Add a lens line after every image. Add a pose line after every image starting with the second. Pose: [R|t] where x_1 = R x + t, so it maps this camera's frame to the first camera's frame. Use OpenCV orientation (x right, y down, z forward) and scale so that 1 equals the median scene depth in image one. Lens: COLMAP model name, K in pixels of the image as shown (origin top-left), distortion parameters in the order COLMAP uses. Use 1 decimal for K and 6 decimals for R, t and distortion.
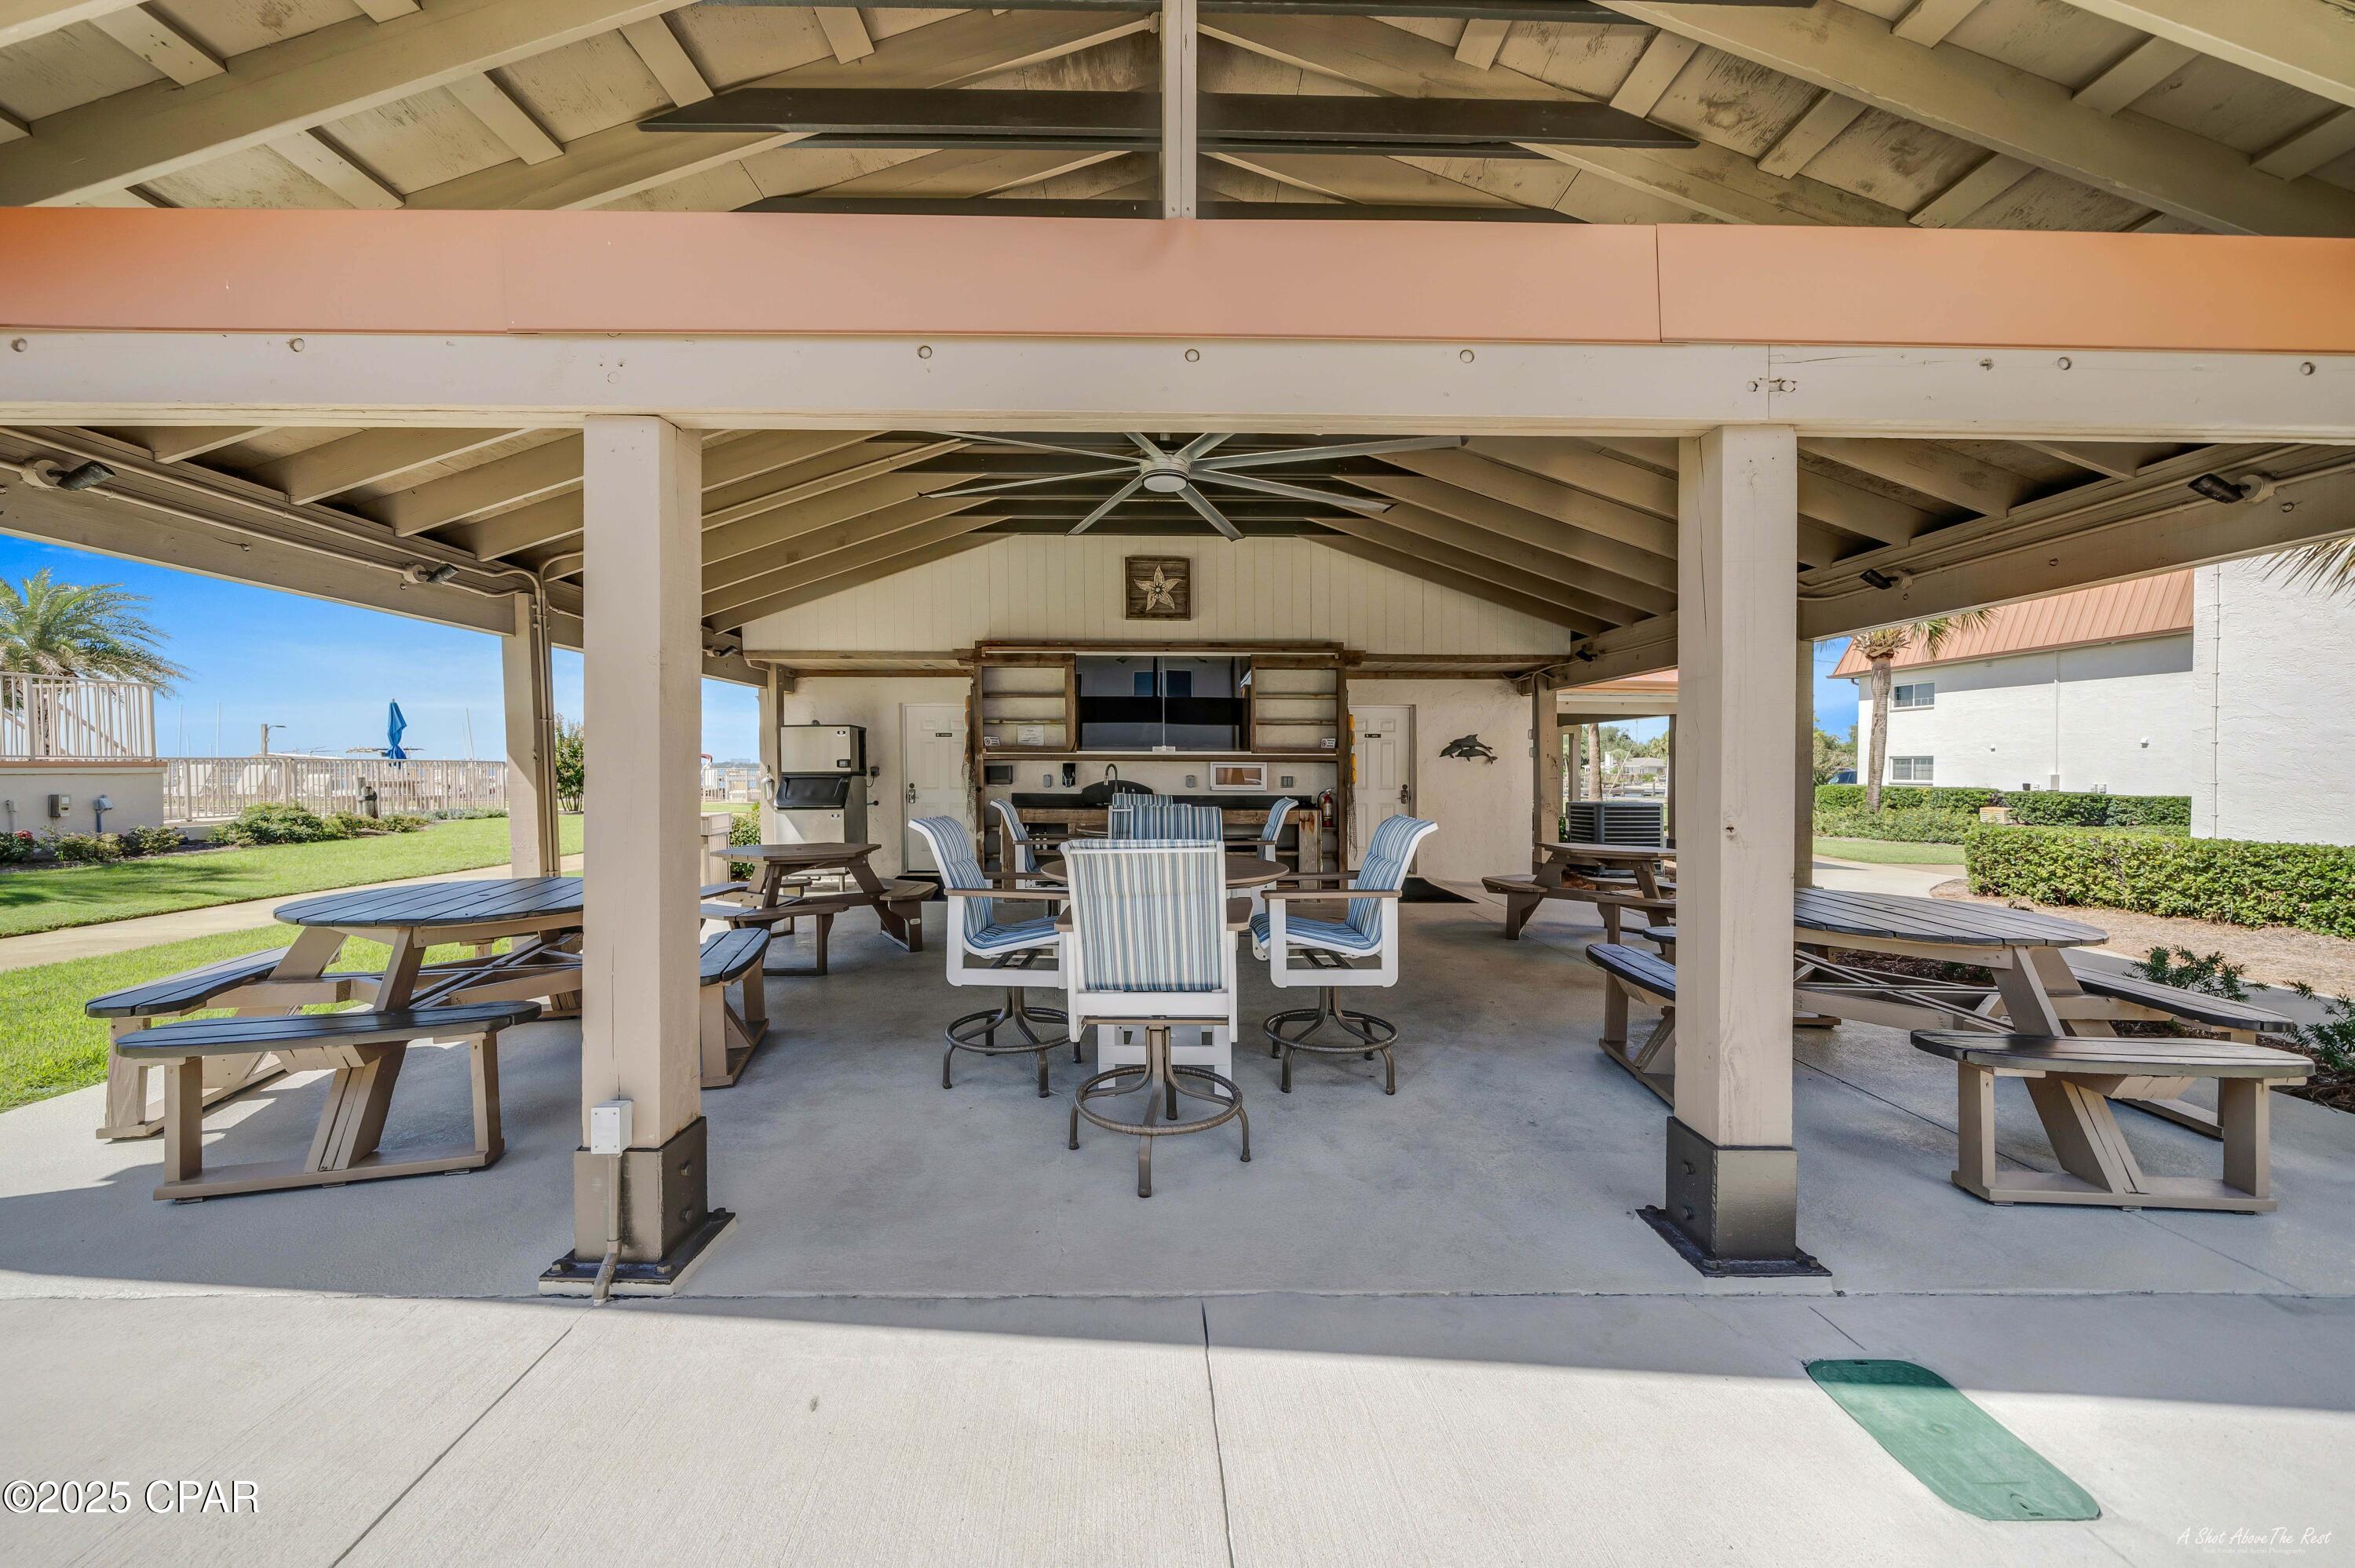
lens RADIAL K [[847.6, 0, 1176.2], [0, 847.6, 774.5], [0, 0, 1]] dist [-0.000143, -0.000007]
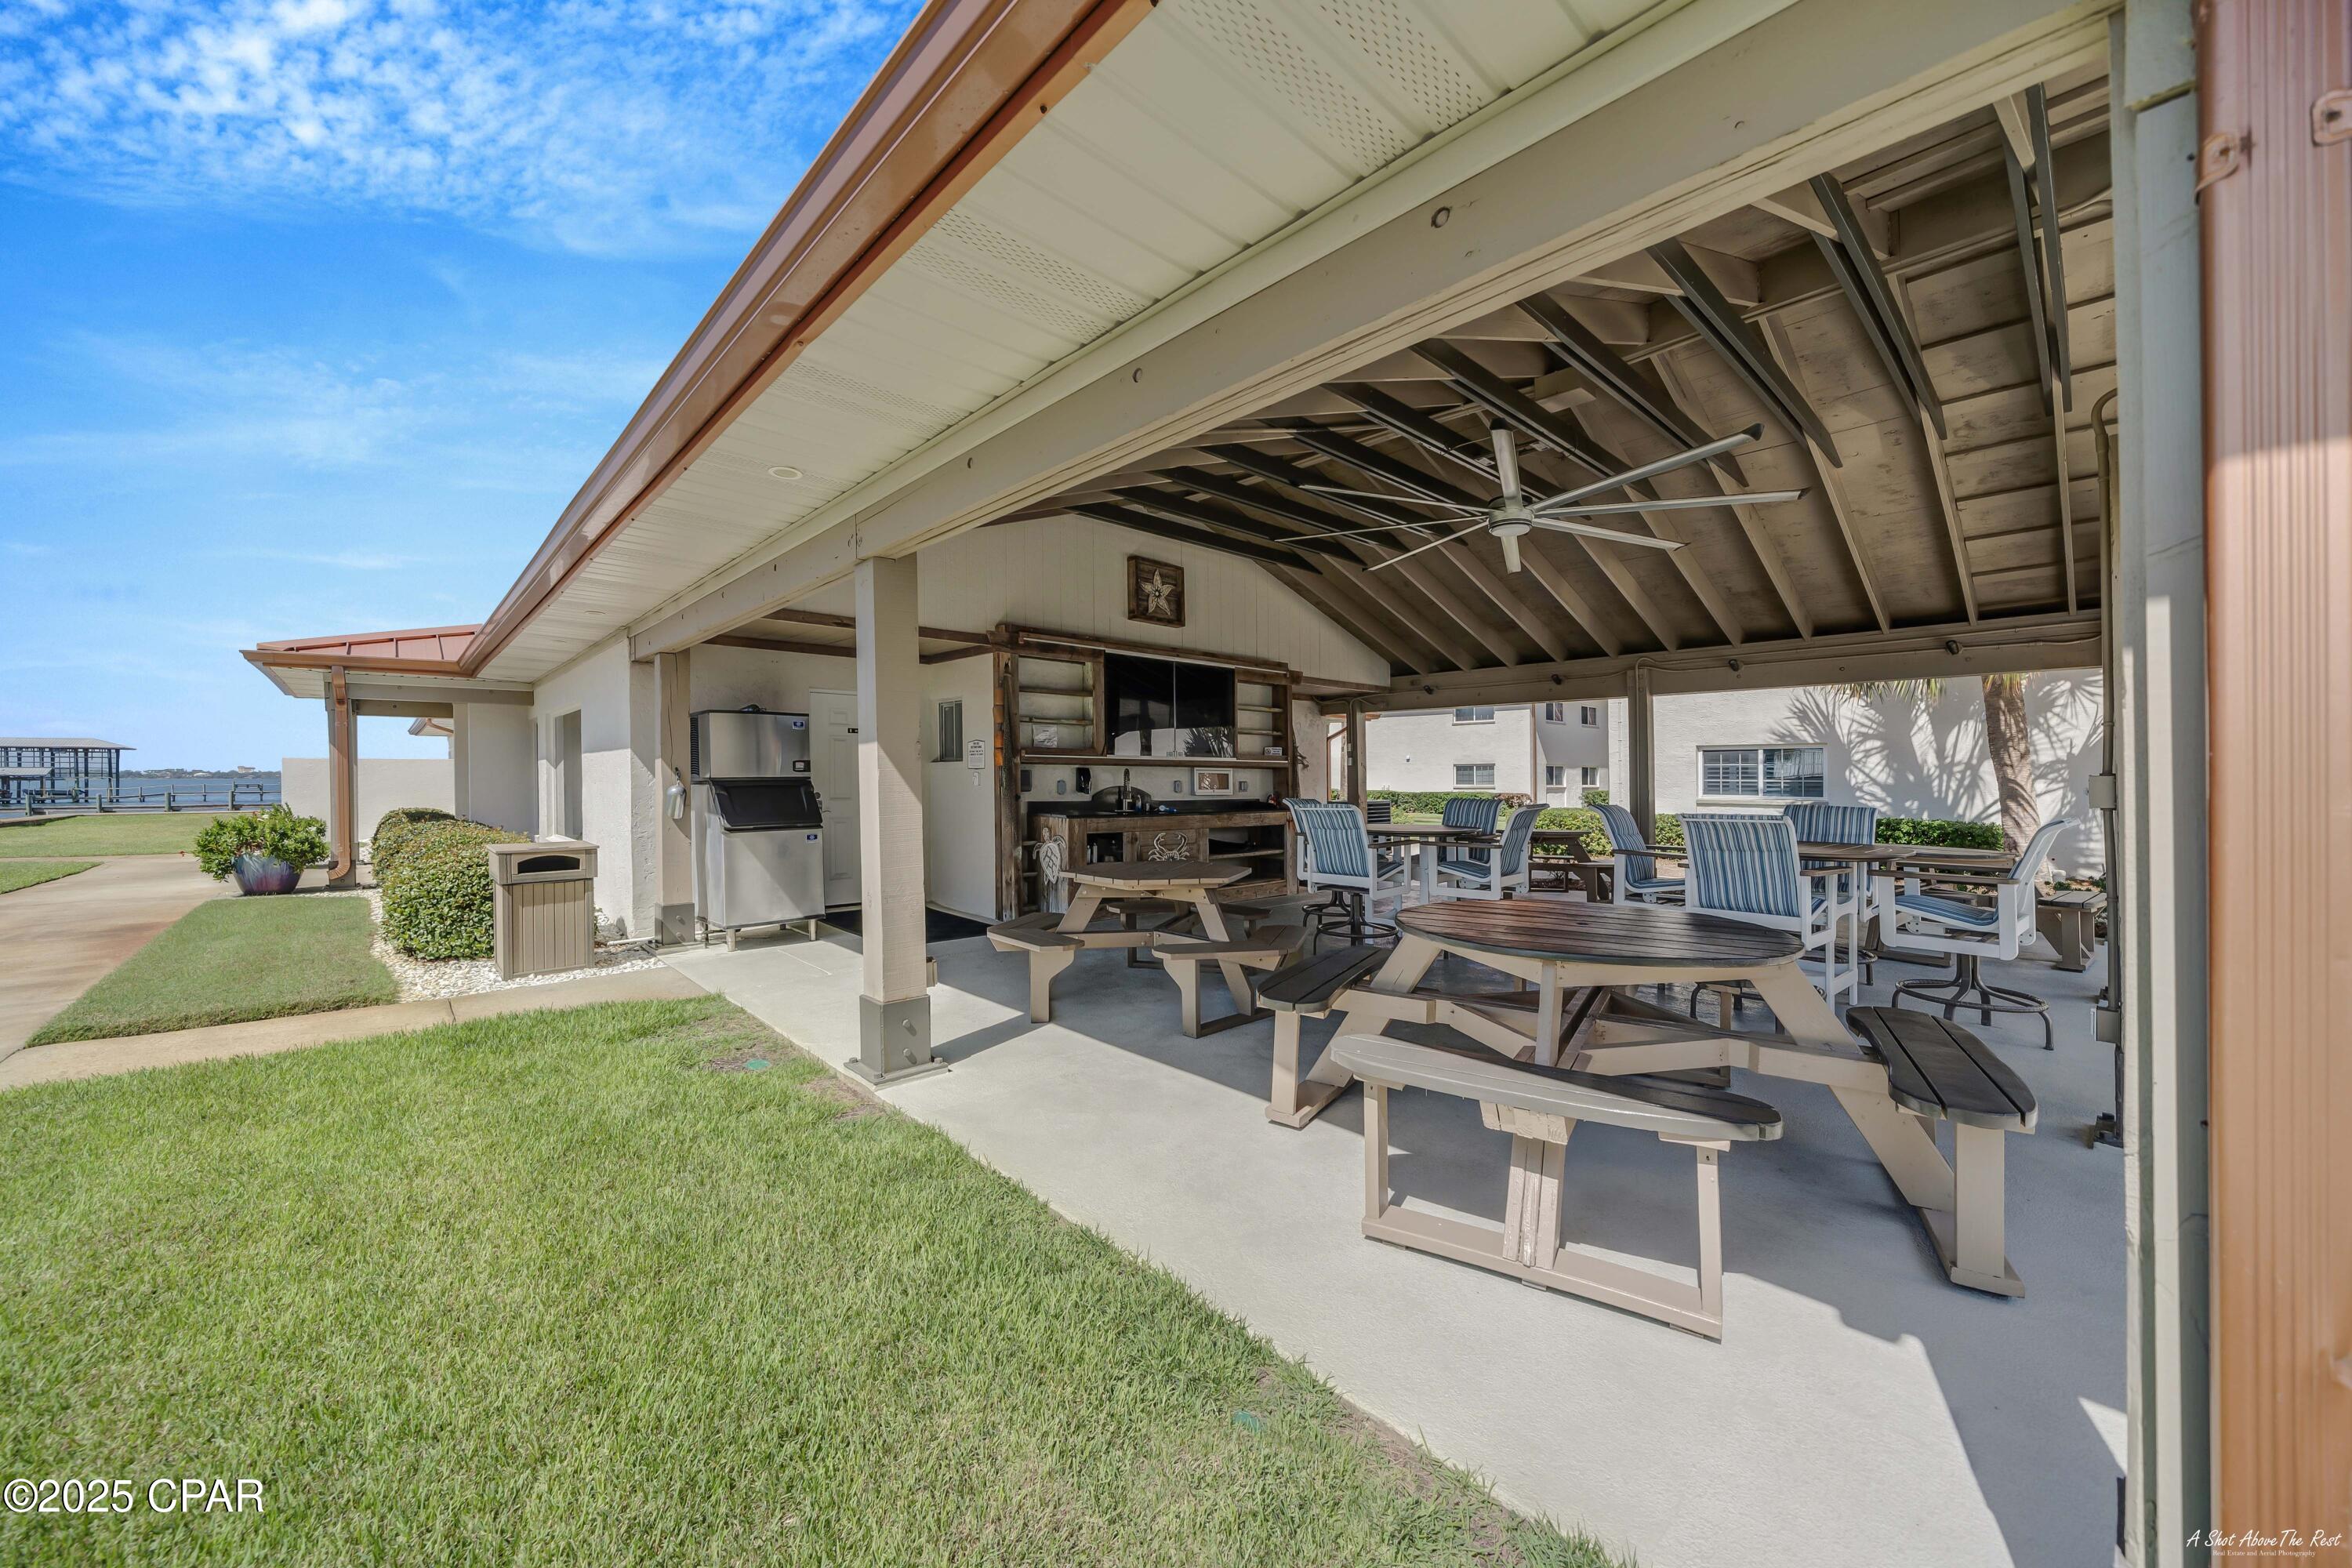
lens RADIAL K [[846.7, 0, 1174.8], [0, 846.7, 774.5], [0, 0, 1]] dist [-0.000143, -0.000007]
pose [[0.745667, -0.001206, 0.666318, -0.666592], [0.008383, 0.999936, -0.007571, 0.001586], [-0.666266, 0.011231, 0.745629, 0.249096]]
